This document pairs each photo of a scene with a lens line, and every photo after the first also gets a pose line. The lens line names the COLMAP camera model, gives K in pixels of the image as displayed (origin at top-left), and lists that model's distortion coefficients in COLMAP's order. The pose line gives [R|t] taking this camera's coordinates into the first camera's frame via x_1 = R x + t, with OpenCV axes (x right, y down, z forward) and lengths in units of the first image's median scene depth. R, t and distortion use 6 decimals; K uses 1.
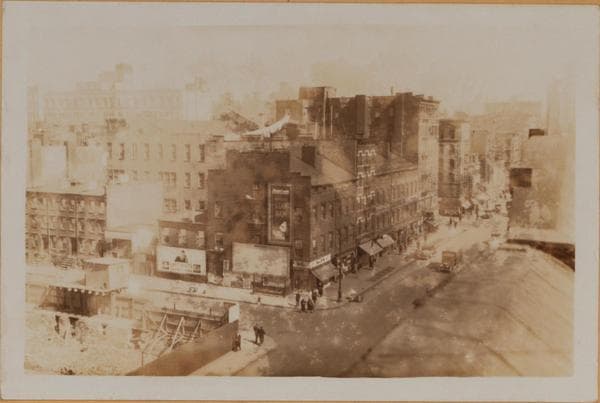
lens RADIAL K [[684.3, 0, 300.0], [0, 684.3, 201.5], [0, 0, 1]] dist [0.043196, -0.009452]
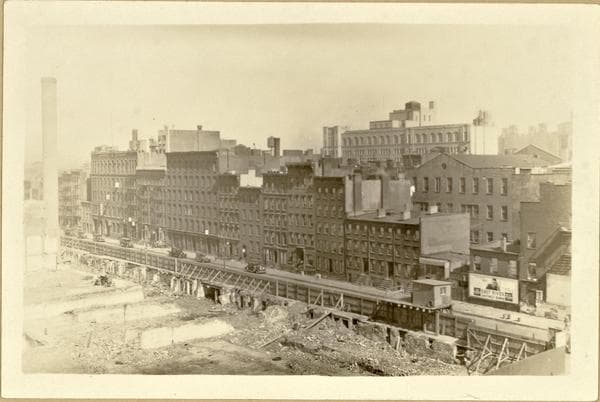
lens RADIAL K [[687.1, 0, 299.8], [0, 687.1, 181.4], [0, 0, 1]] dist [0.085545, -0.027916]
pose [[0.923568, -0.001646, -0.383432, -0.039953], [-0.028702, 0.996888, -0.073415, 0.009857], [0.382360, 0.078809, 0.920647, -0.104103]]
